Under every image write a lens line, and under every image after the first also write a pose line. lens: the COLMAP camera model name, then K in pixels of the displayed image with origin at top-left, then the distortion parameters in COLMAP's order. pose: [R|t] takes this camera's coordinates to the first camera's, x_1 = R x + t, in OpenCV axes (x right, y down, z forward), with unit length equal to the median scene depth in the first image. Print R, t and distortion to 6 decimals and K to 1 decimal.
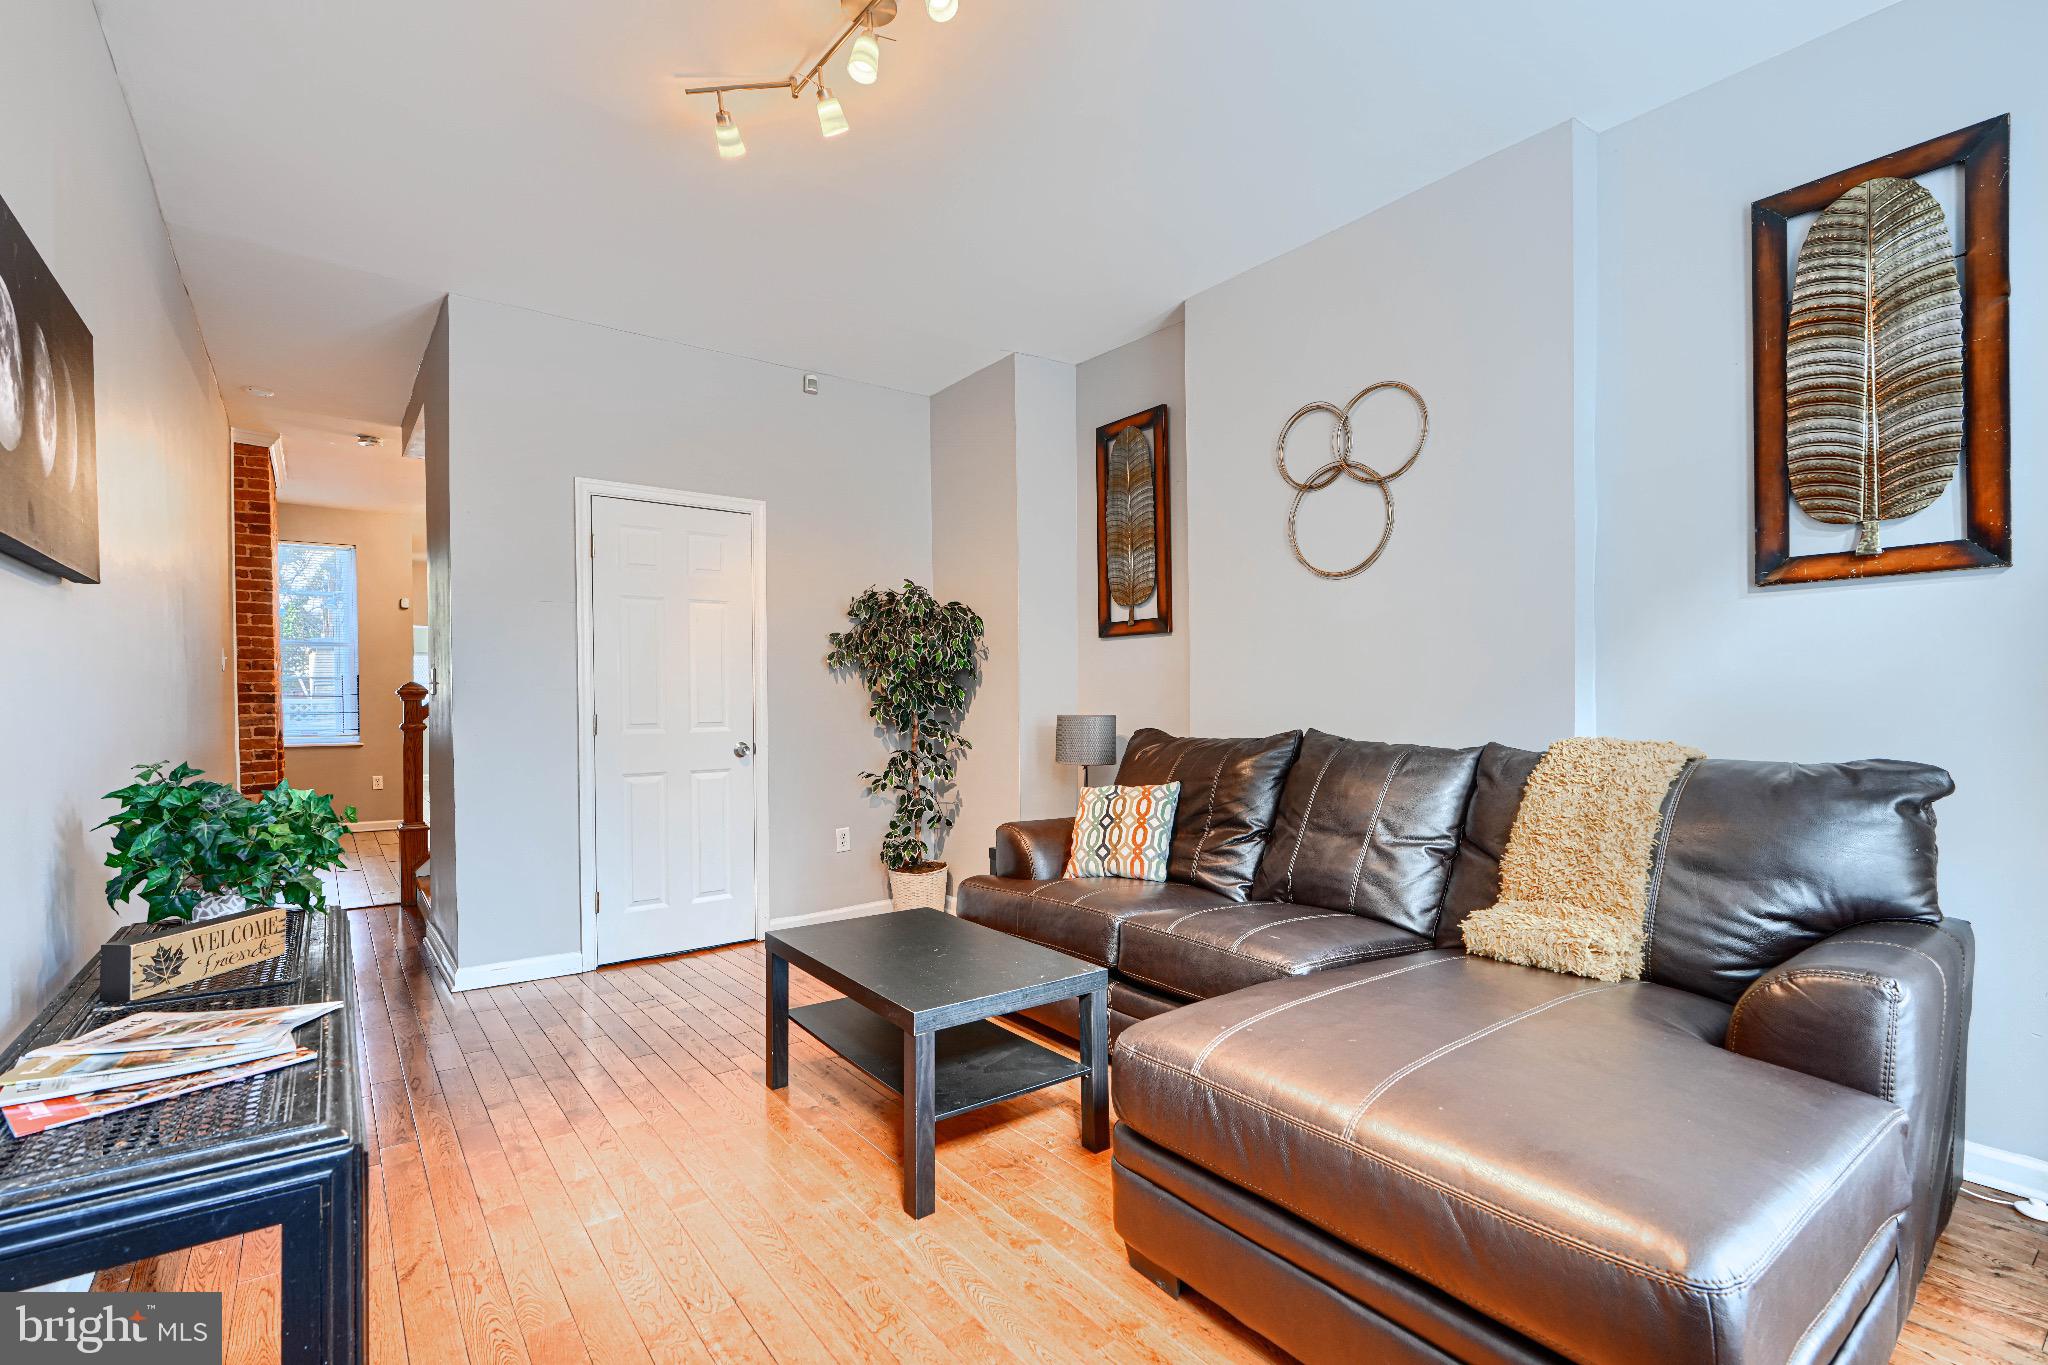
lens RADIAL K [[934.5, 0, 1019.4], [0, 934.5, 701.5], [0, 0, 1]] dist [0.009425, 0.000368]
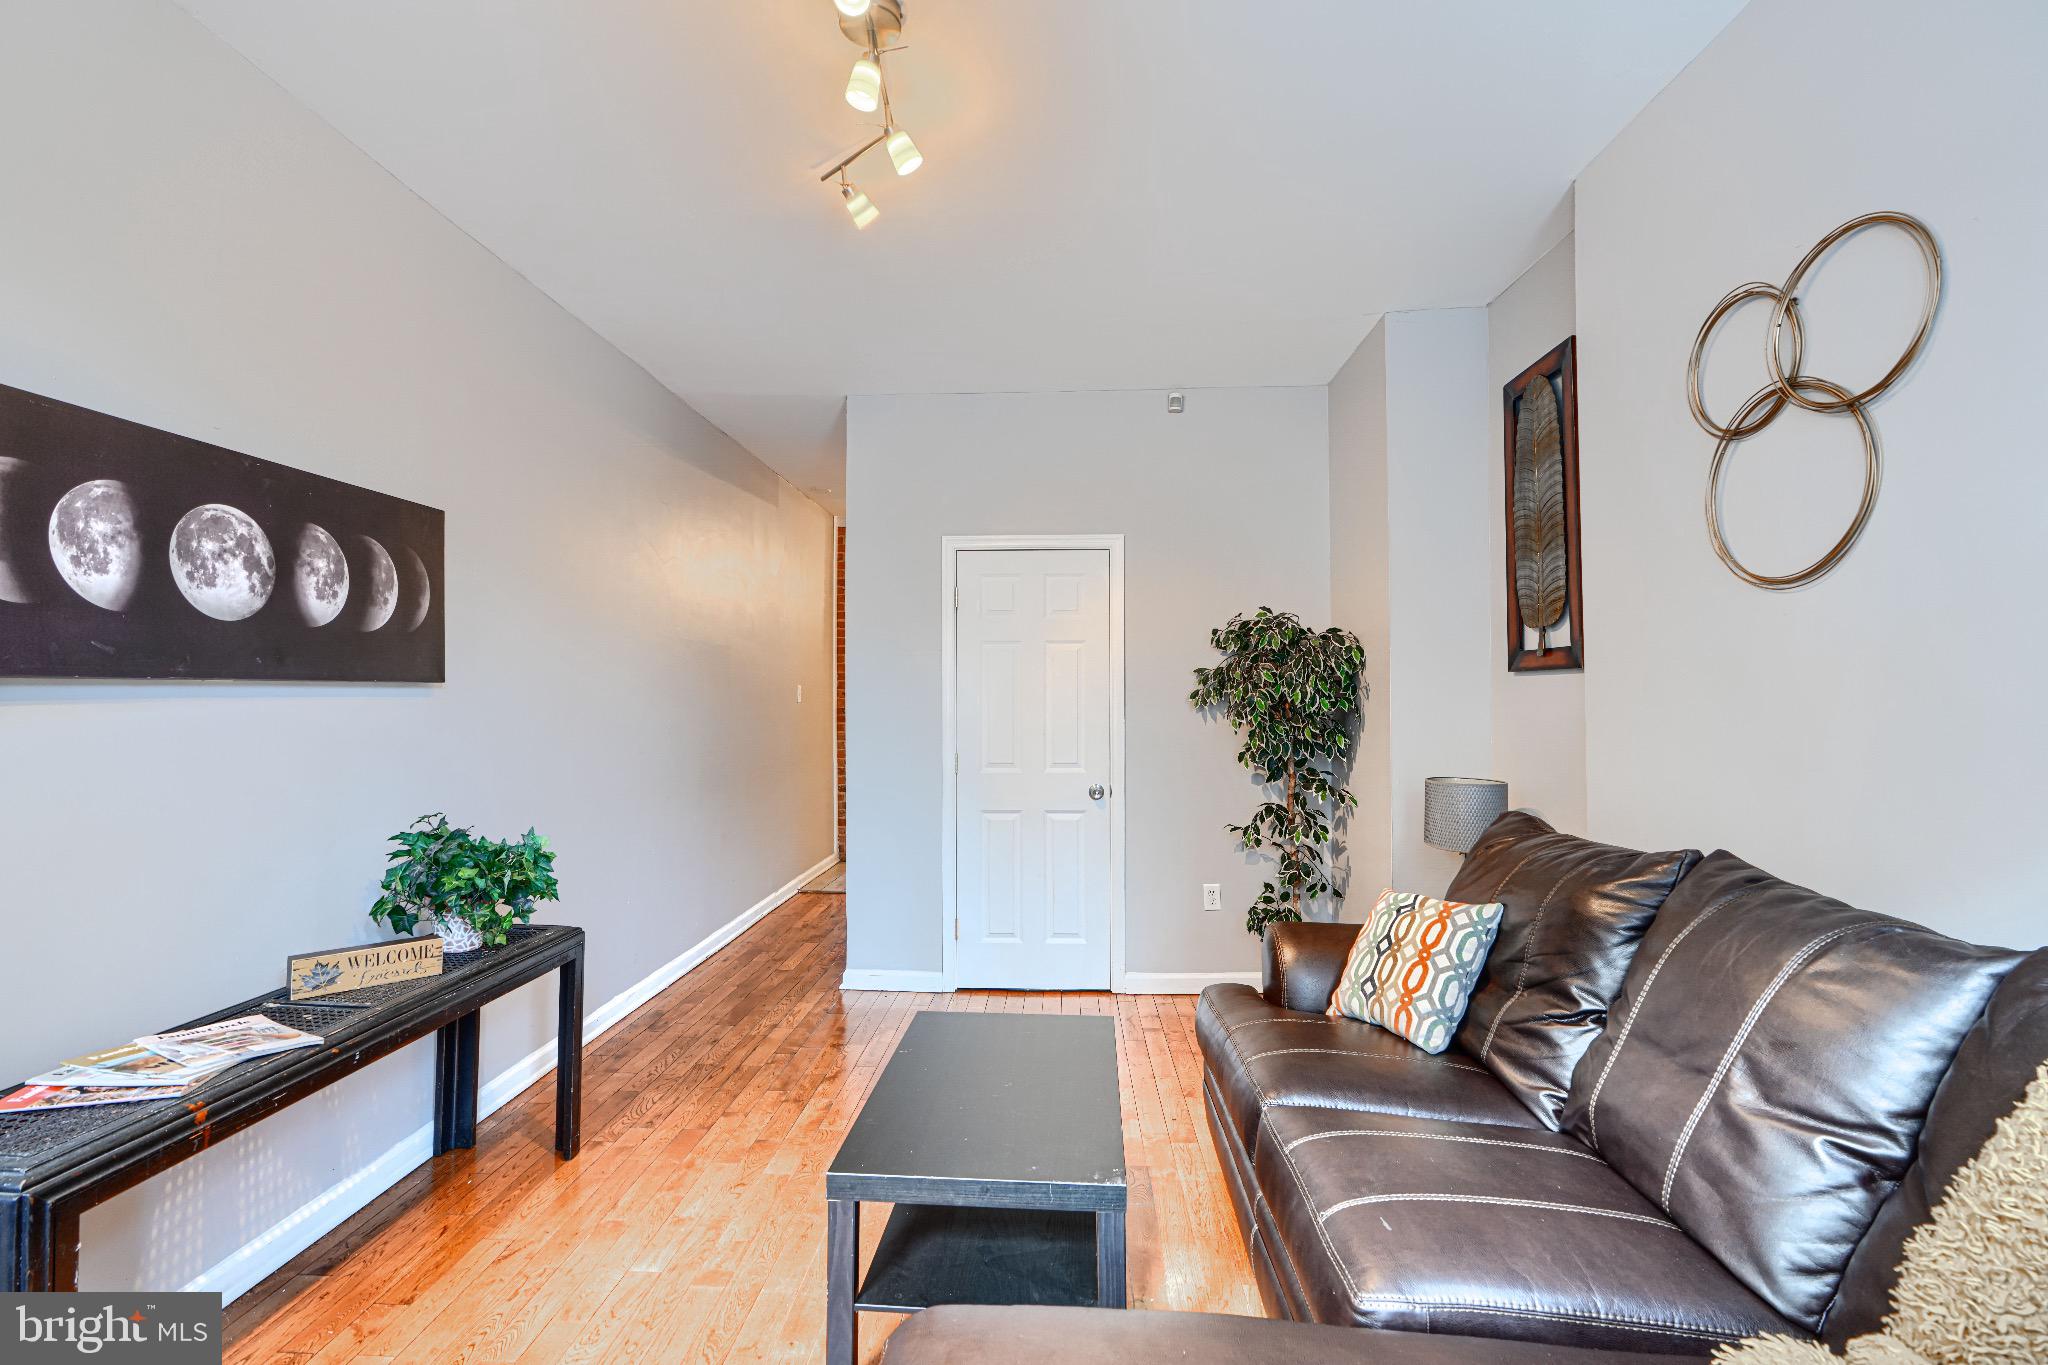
lens RADIAL K [[919.7, 0, 1024.0], [0, 919.7, 682.5], [0, 0, 1]] dist [0.000394, 0.000219]
pose [[0.767418, -0.004895, -0.641128, 0.336136], [-0.006355, 0.999864, -0.015241, -0.061346], [0.641116, 0.015771, 0.767282, 0.277400]]
